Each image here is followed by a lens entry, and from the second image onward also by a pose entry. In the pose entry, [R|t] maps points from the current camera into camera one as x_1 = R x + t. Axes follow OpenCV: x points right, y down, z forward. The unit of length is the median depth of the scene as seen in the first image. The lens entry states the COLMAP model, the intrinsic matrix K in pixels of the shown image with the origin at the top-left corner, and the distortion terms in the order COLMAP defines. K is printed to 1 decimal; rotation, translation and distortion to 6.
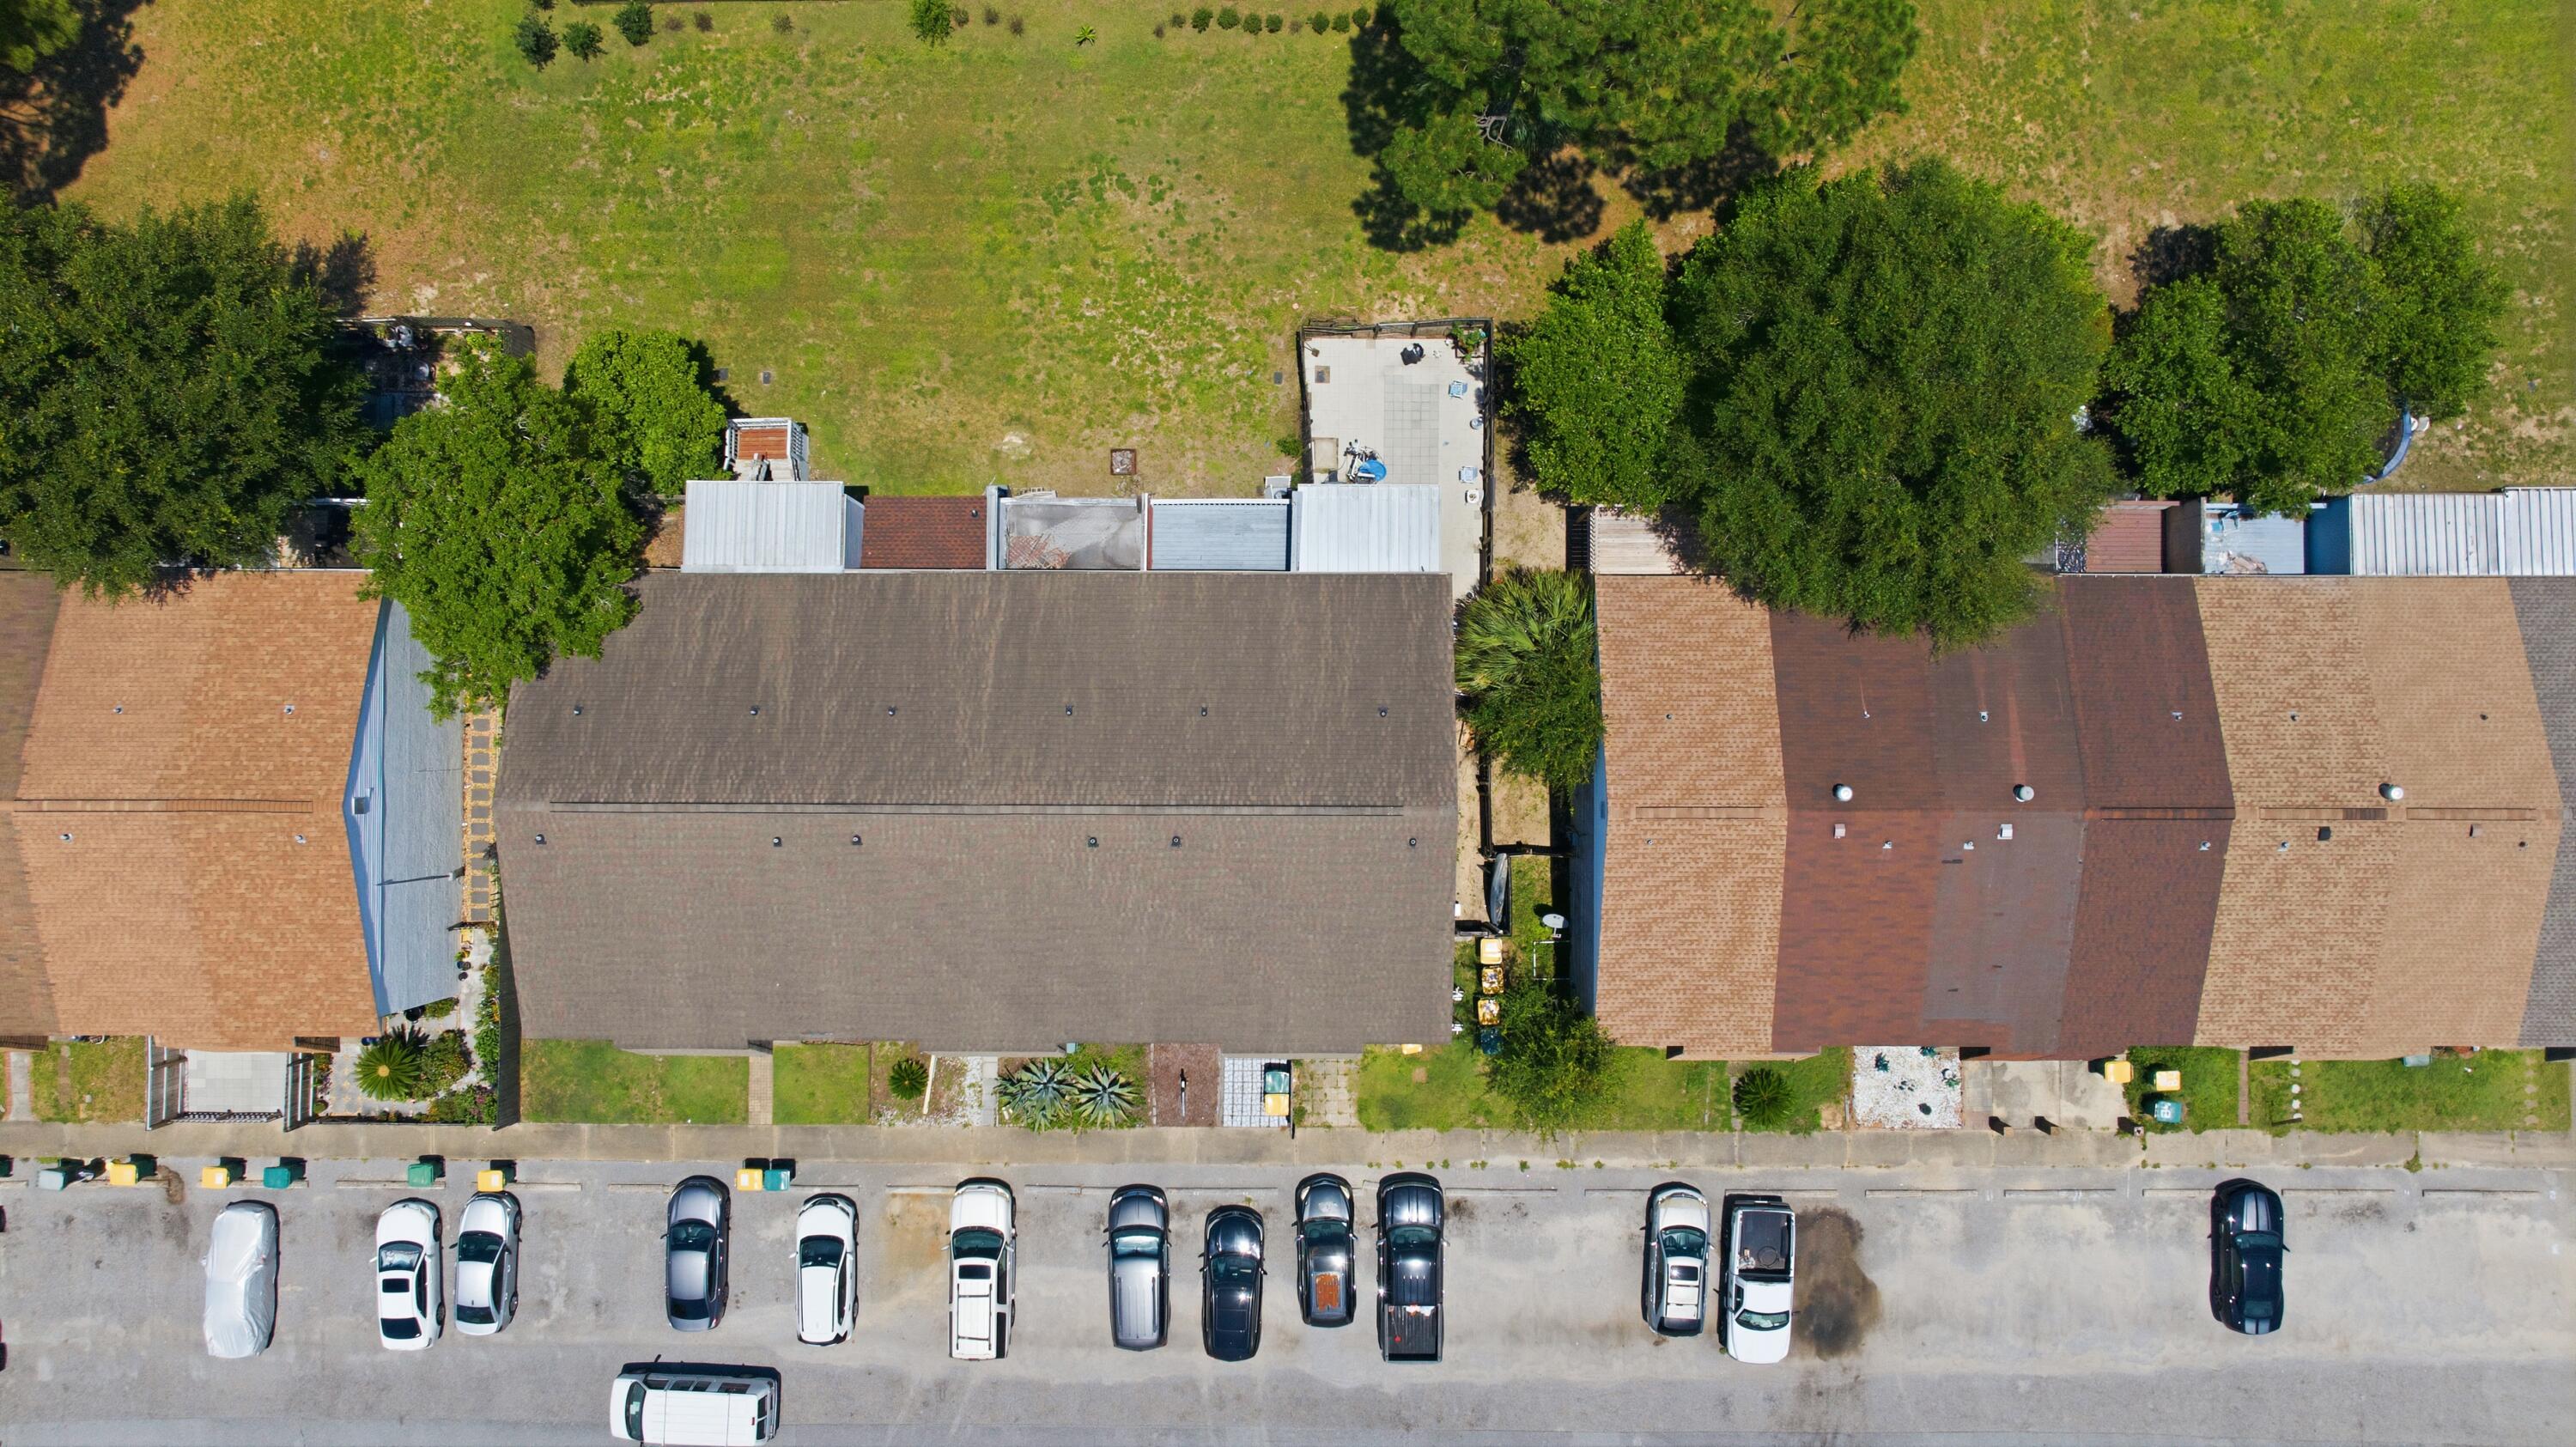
lens RADIAL K [[1818.4, 0, 1288.0], [0, 1818.4, 723.5], [0, 0, 1]] dist [-0.015448, -0.002281]
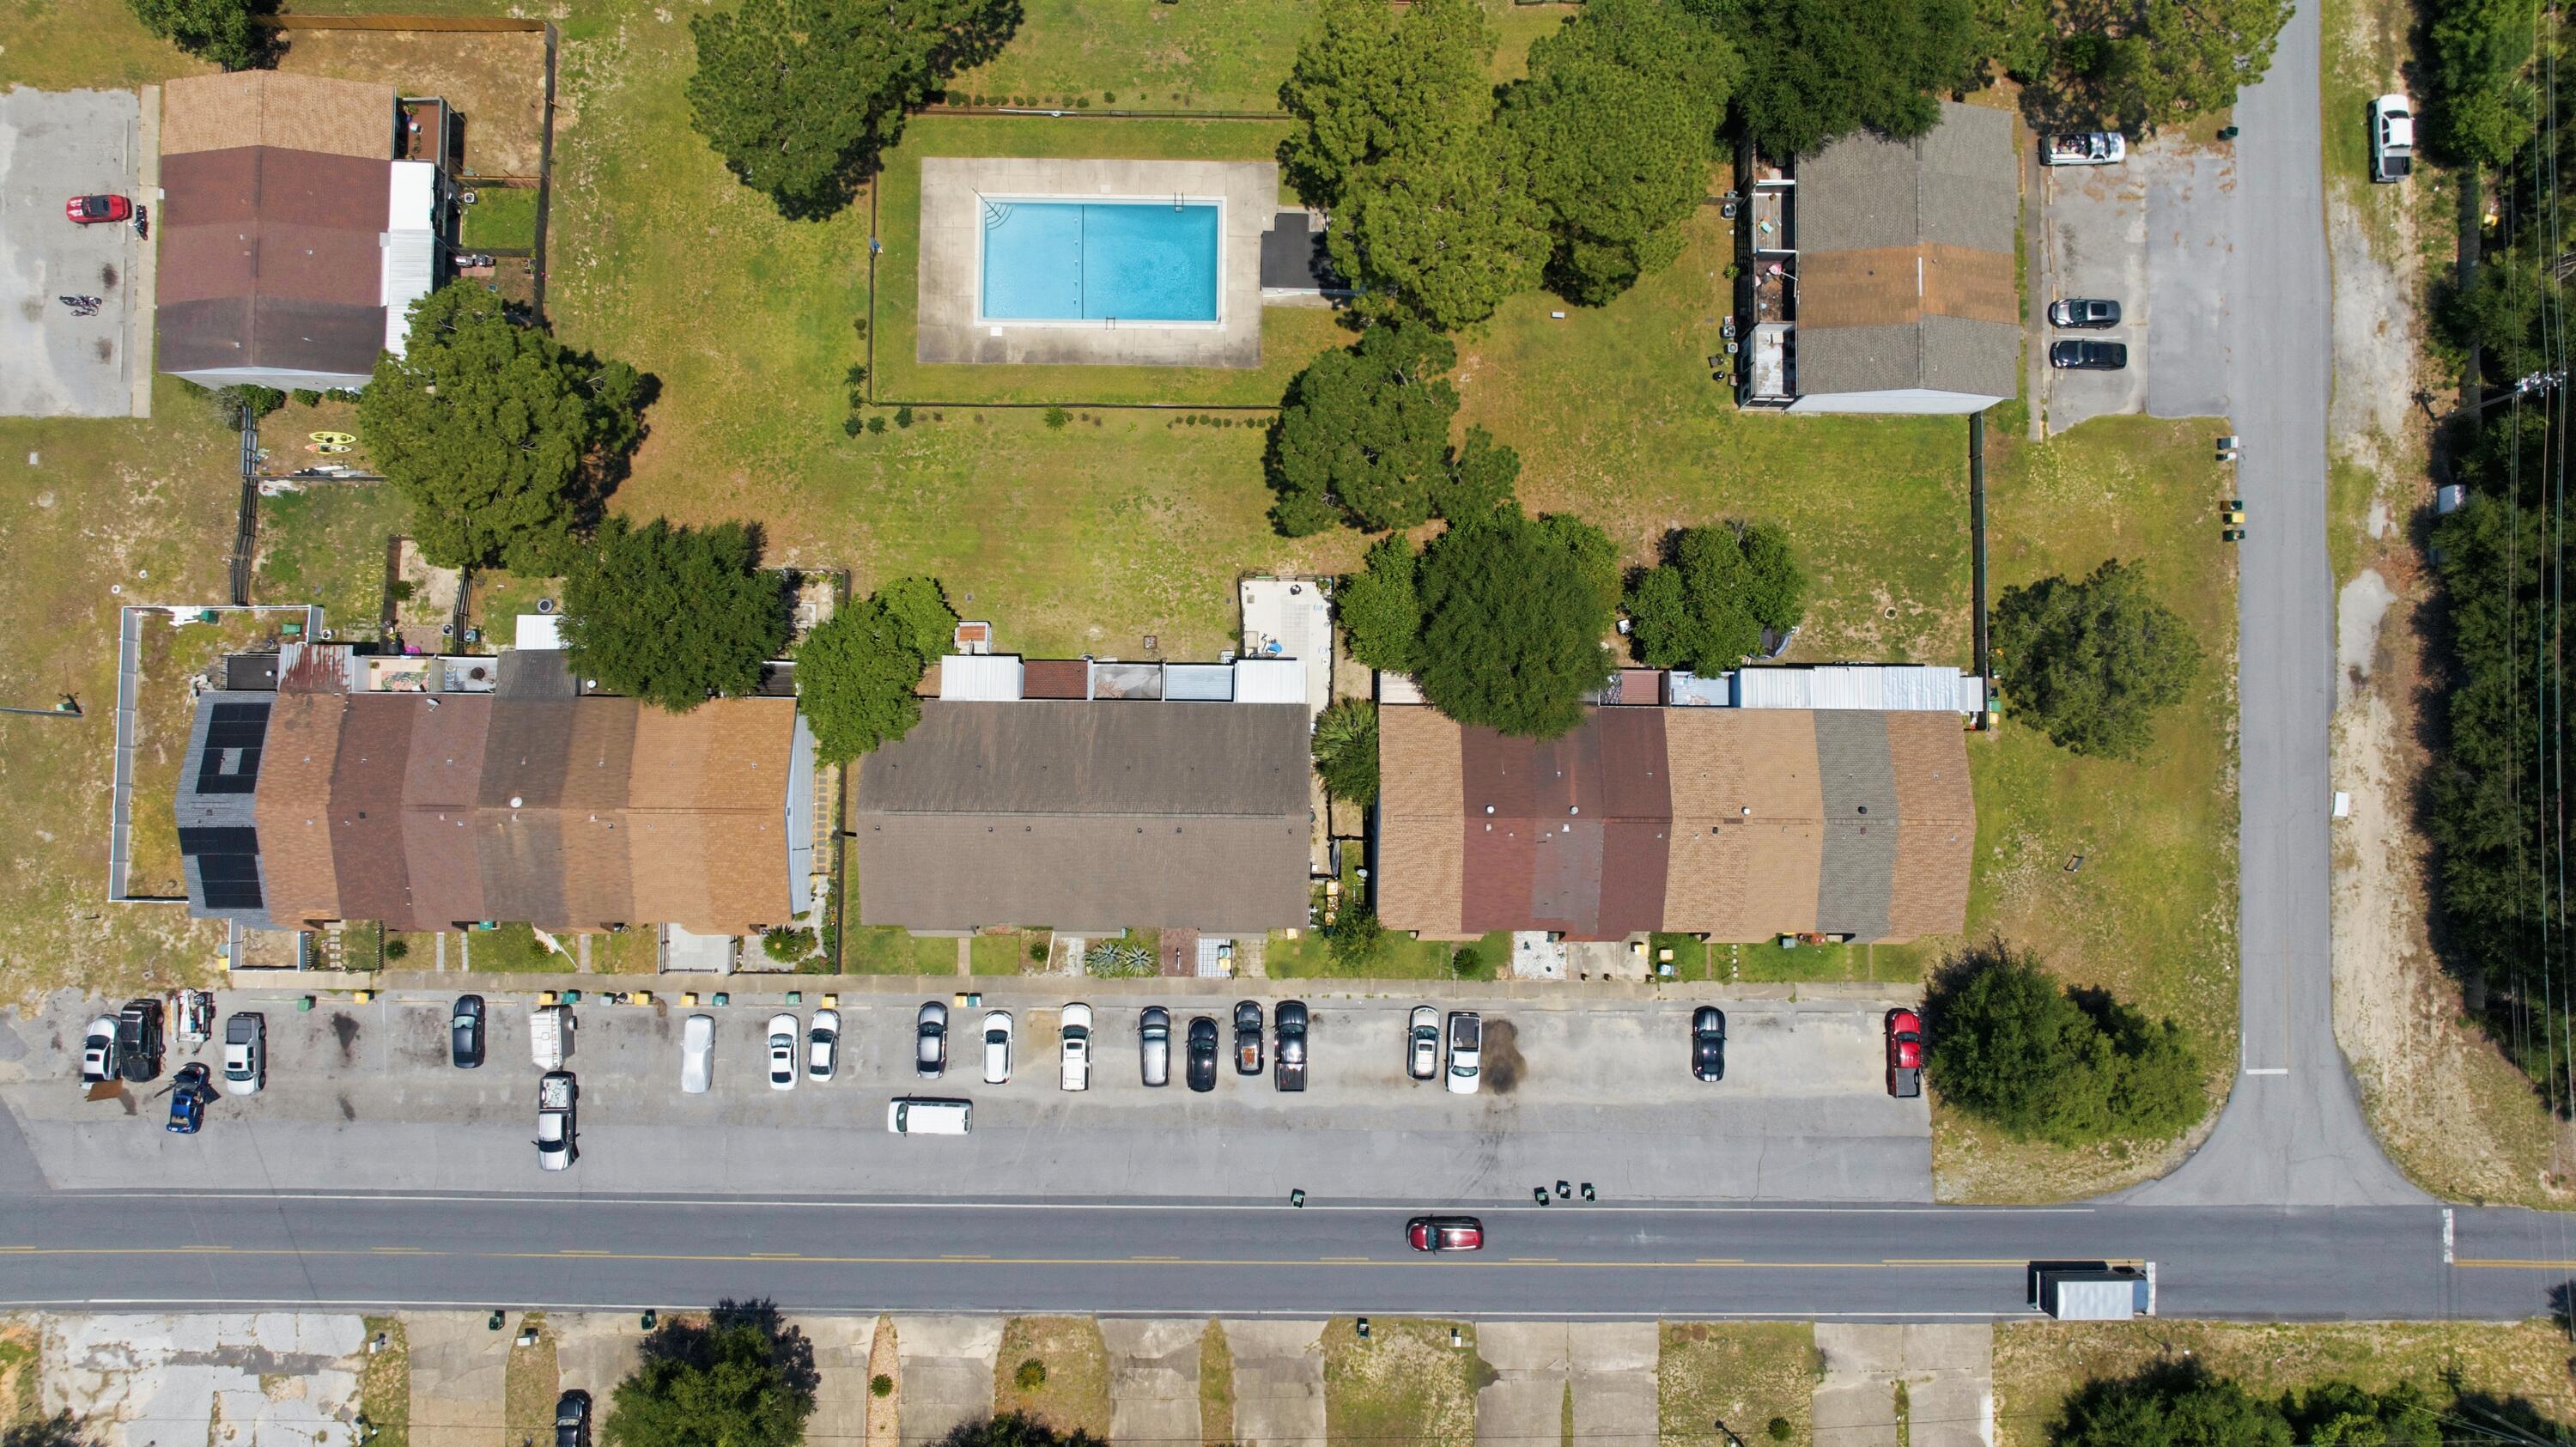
lens RADIAL K [[1819.9, 0, 1296.3], [0, 1819.9, 720.6], [0, 0, 1]] dist [-0.006161, 0.005340]
pose [[0.999498, 0.007471, 0.030804, 0.008788], [-0.006754, 0.999705, -0.023320, -0.013292], [-0.030969, 0.023100, 0.999253, -1.007652]]
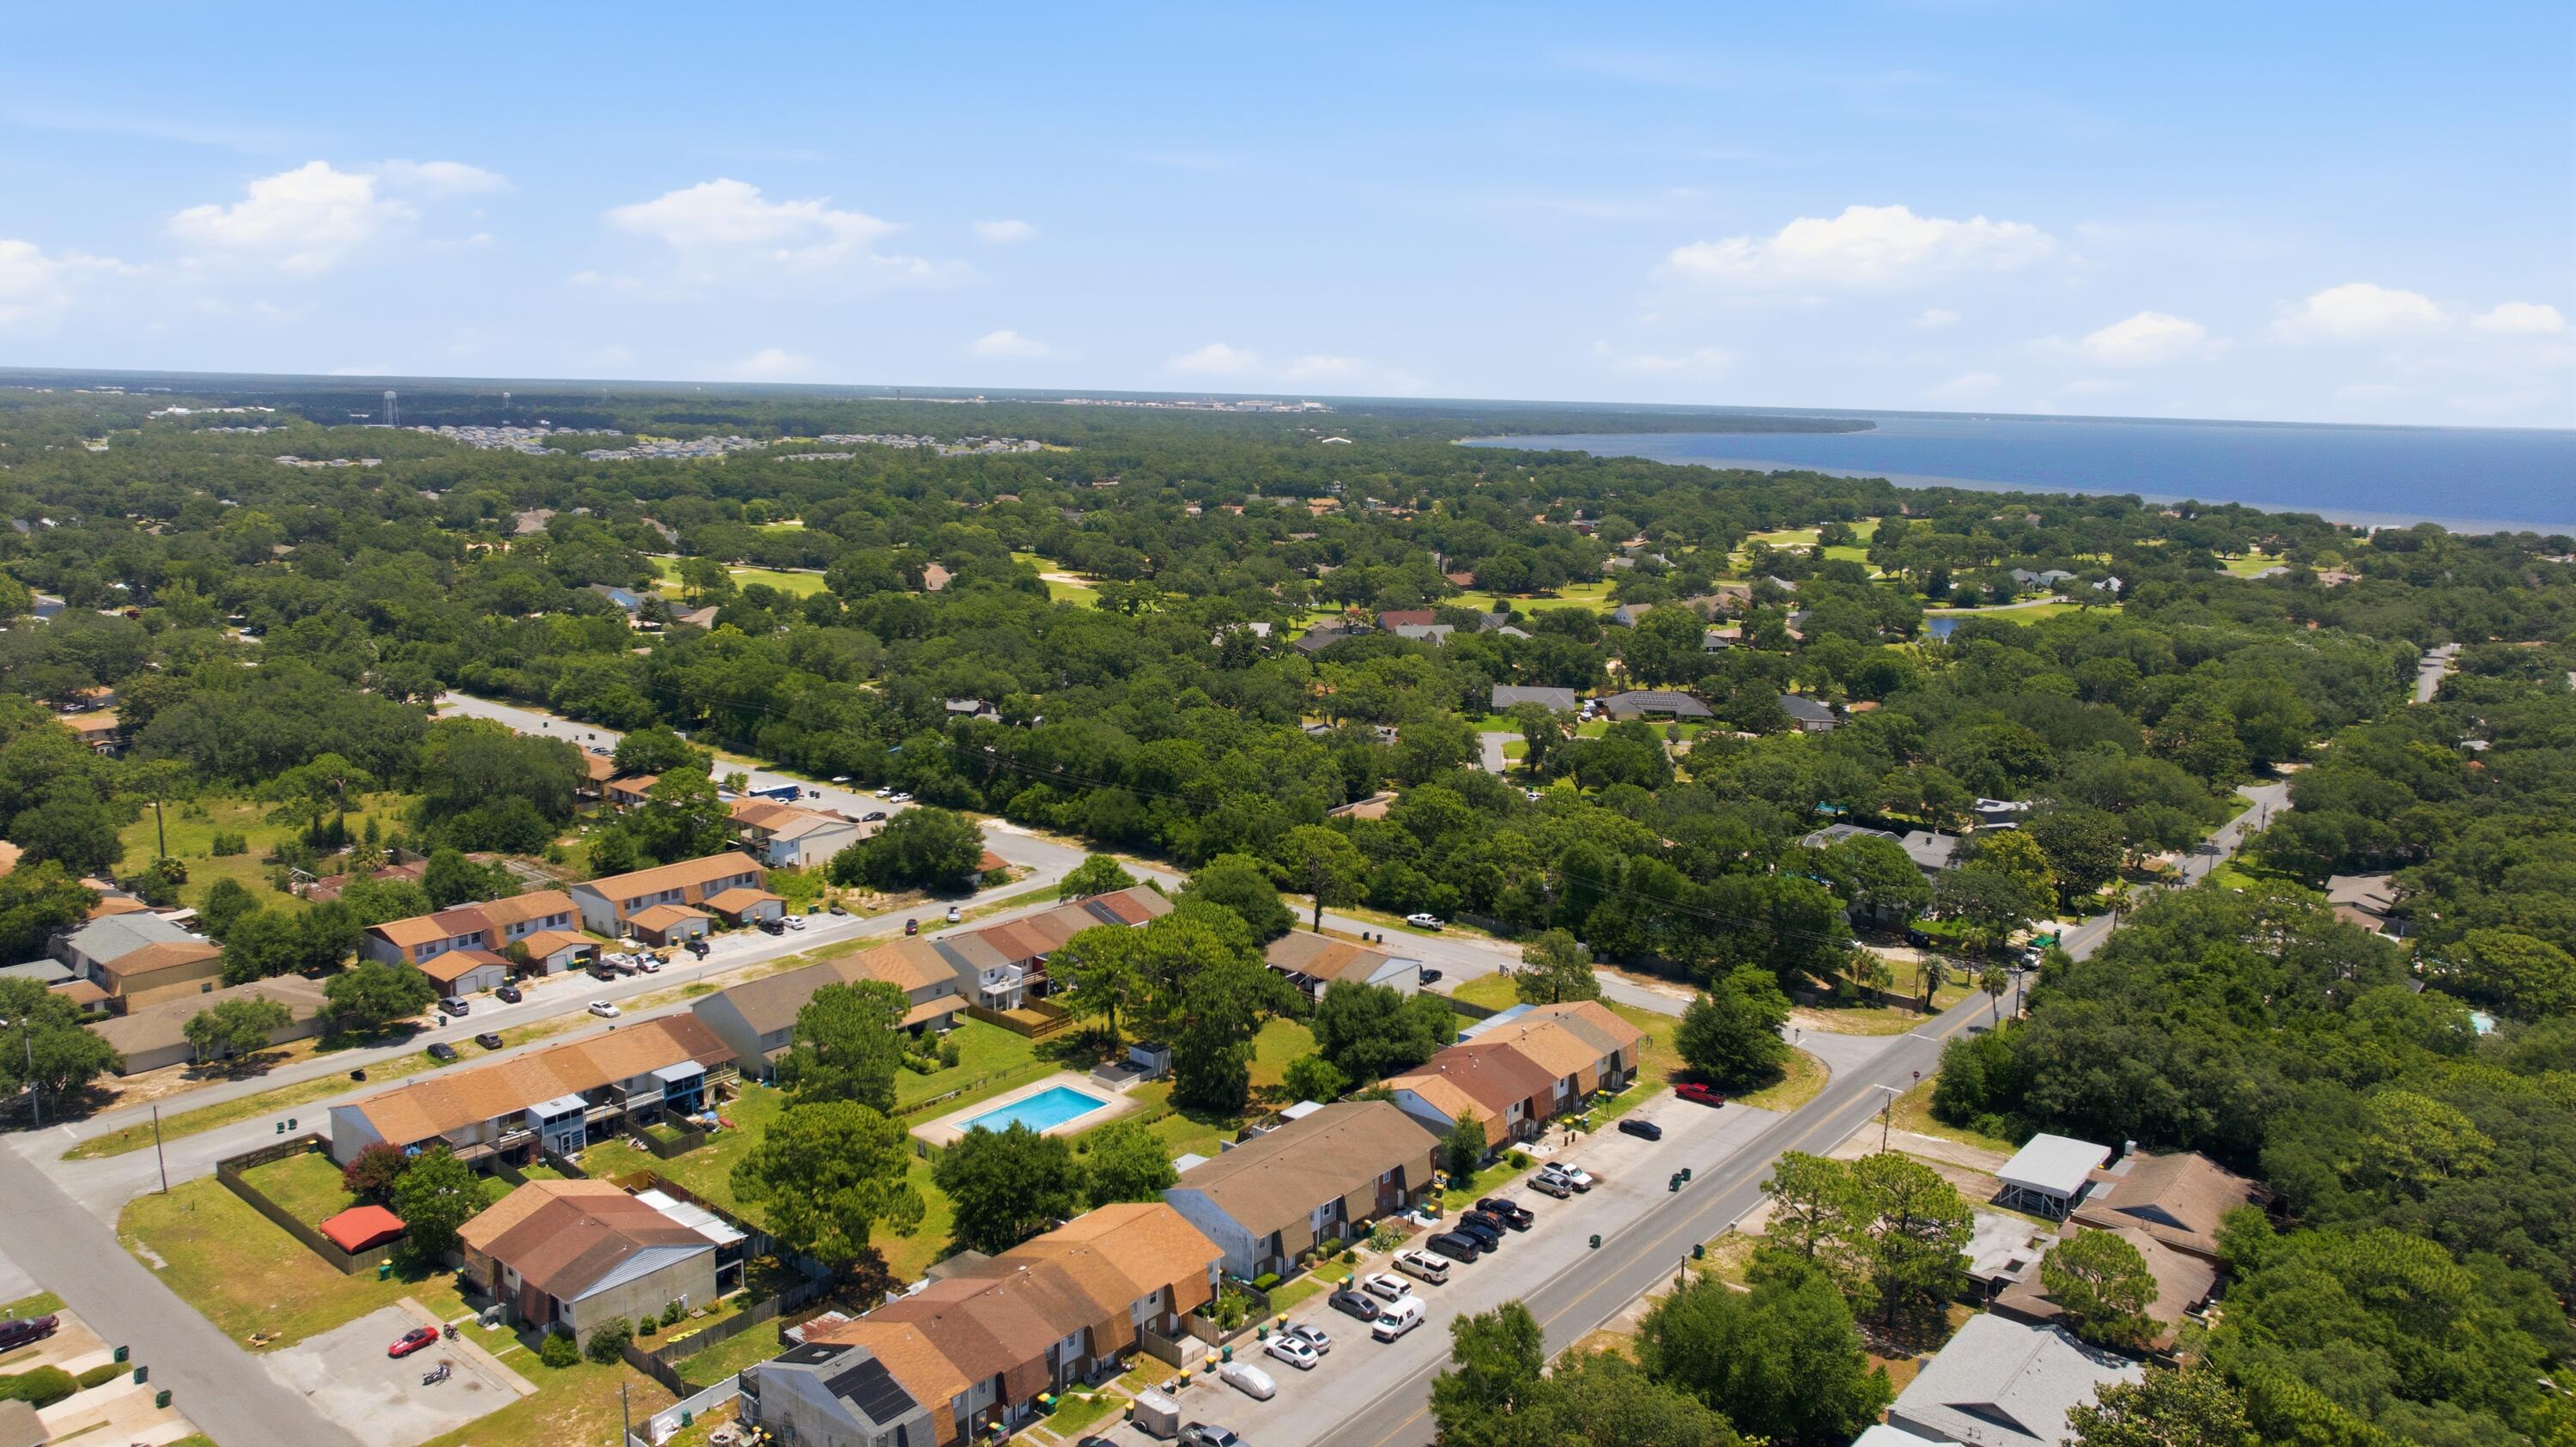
lens RADIAL K [[1818.4, 0, 1288.0], [0, 1818.4, 723.5], [0, 0, 1]] dist [-0.015448, -0.002281]
pose [[0.634140, -0.118517, 0.764081, -2.294759], [0.771597, 0.160951, -0.615413, 1.702942], [-0.050043, 0.979821, 0.193513, -0.334253]]
